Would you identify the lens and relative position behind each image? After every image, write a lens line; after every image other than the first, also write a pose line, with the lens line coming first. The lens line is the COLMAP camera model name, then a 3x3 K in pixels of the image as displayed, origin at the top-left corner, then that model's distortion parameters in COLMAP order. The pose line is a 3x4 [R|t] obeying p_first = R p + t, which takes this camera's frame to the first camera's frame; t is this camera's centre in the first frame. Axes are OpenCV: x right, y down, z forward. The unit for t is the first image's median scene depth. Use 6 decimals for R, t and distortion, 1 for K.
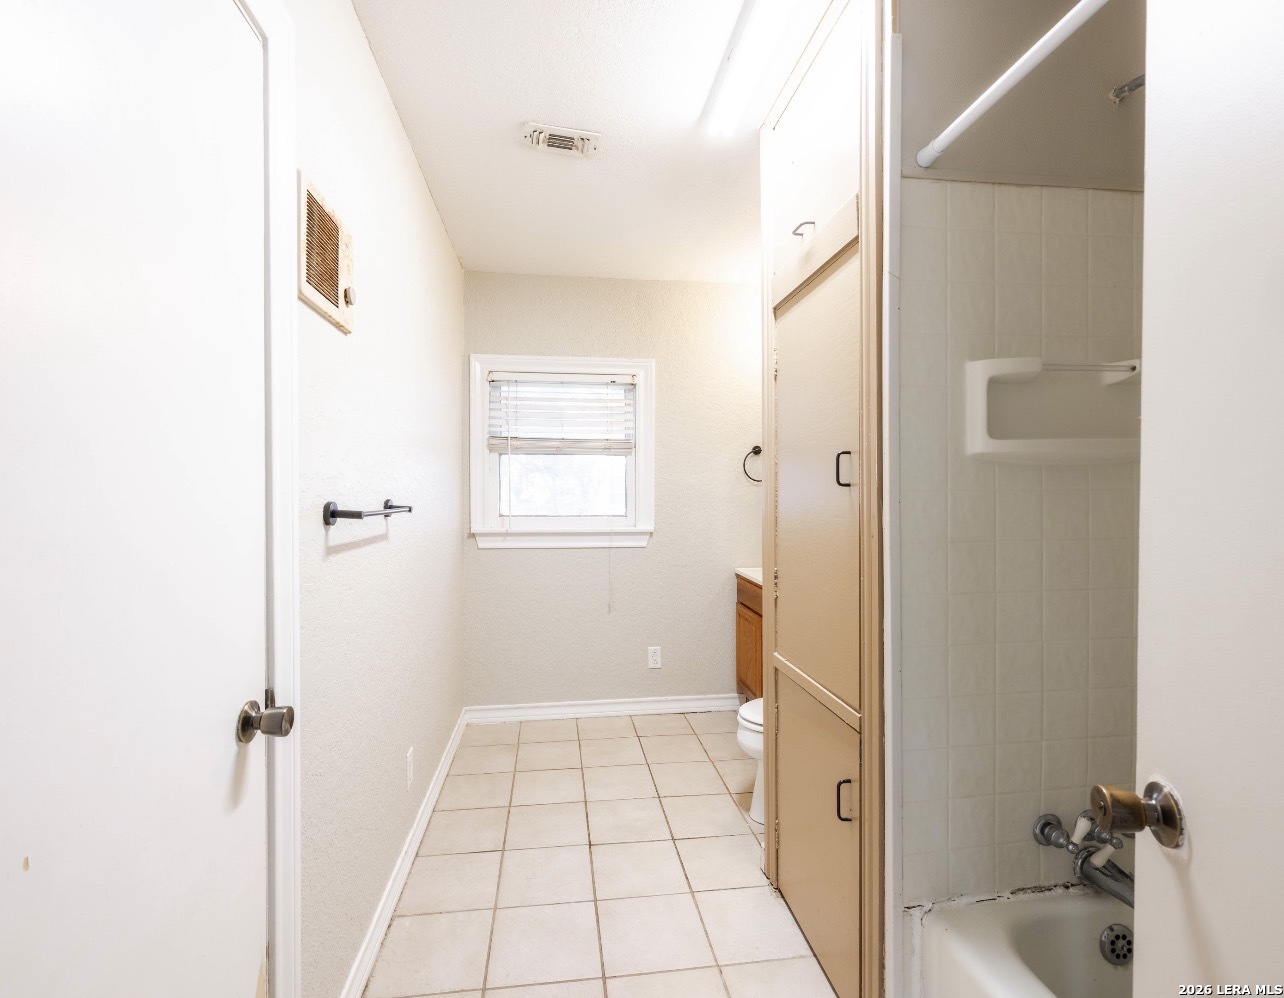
lens RADIAL K [[598.4, 0, 639.3], [0, 598.4, 503.9], [0, 0, 1]] dist [0.001114, 0.000712]
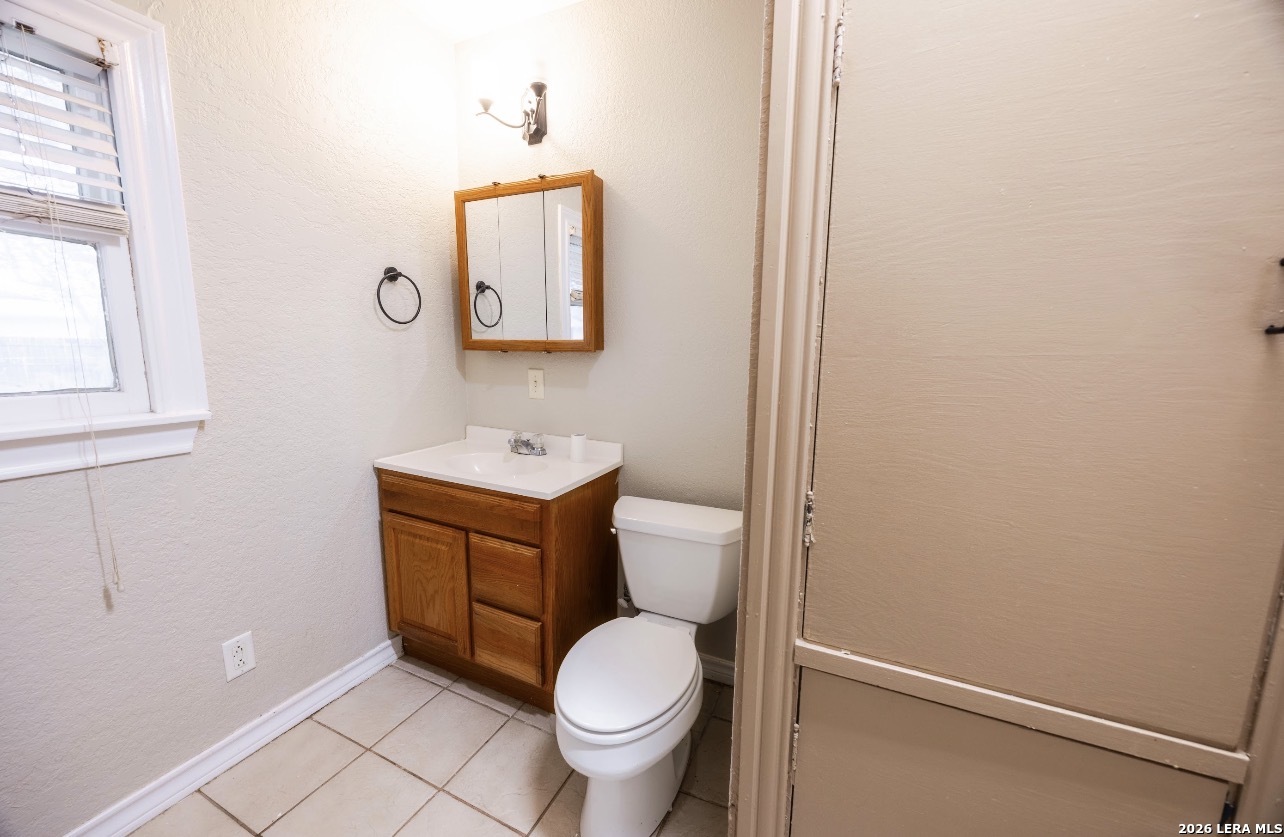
lens RADIAL K [[481.4, 0, 642.0], [0, 481.4, 422.0], [0, 0, 1]] dist [-0.003775, -0.000066]
pose [[0.543987, -0.119133, 0.830593, -0.171089], [-0.002499, 0.989635, 0.143581, -0.012197], [-0.839090, -0.080182, 0.538051, 0.789305]]
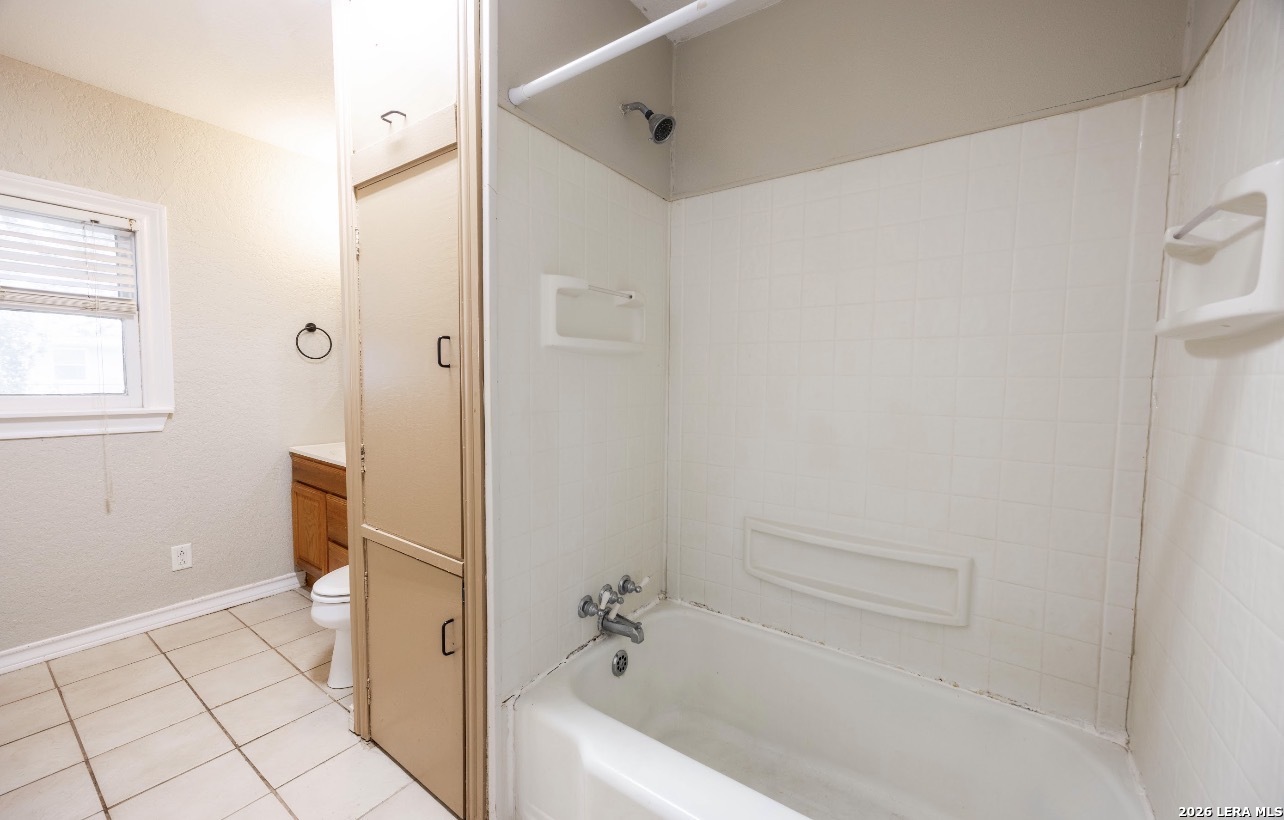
lens RADIAL K [[493.3, 0, 634.8], [0, 493.3, 412.5], [0, 0, 1]] dist [0.001576, -0.000138]
pose [[0.685628, -0.035079, 0.727107, -0.059743], [-0.009637, 0.998313, 0.057251, -0.000612], [-0.727888, -0.046260, 0.684133, 0.064670]]
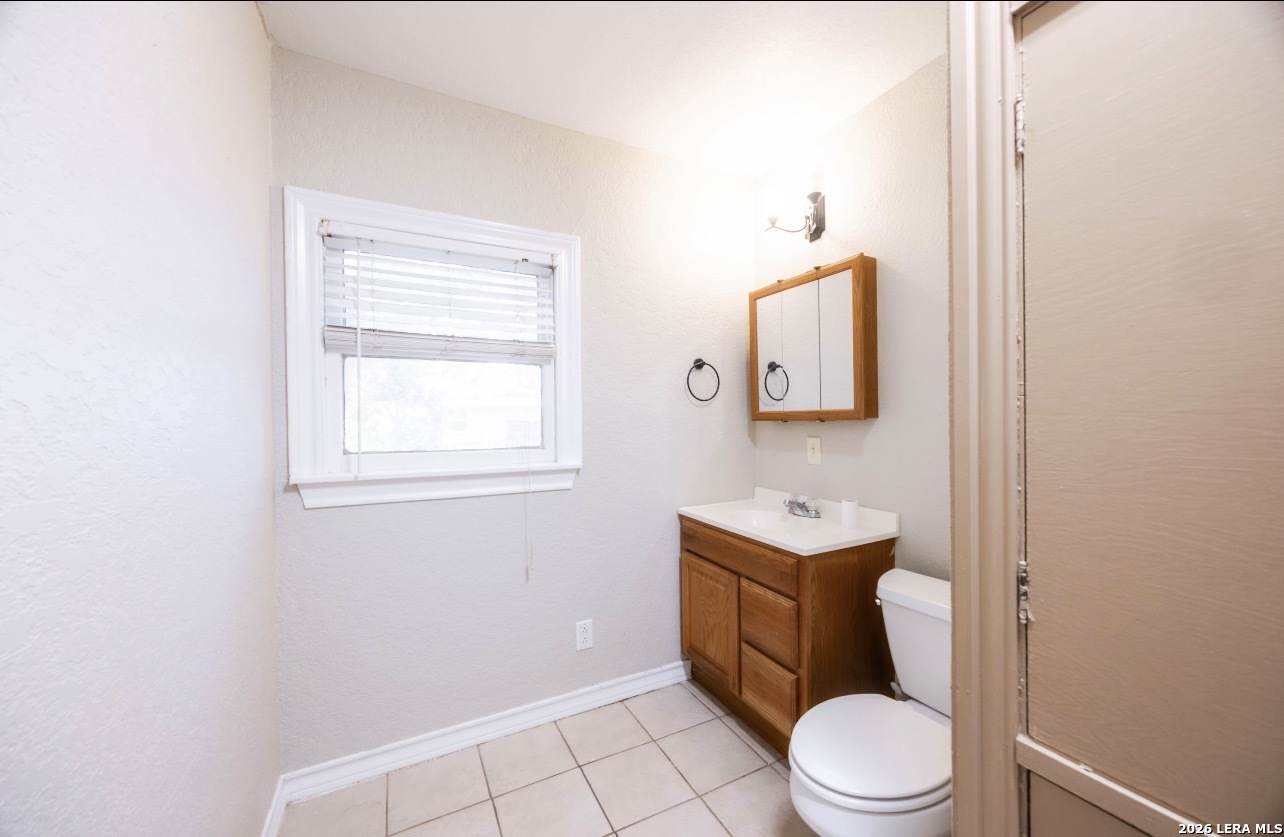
lens RADIAL K [[481.4, 0, 646.2], [0, 481.4, 425.6], [0, 0, 1]] dist [-0.003775, -0.000066]
pose [[0.940787, -0.013511, 0.338728, -0.163325], [0.015245, 0.999881, -0.002459, -0.005524], [-0.338655, 0.007477, 0.940881, 0.645851]]
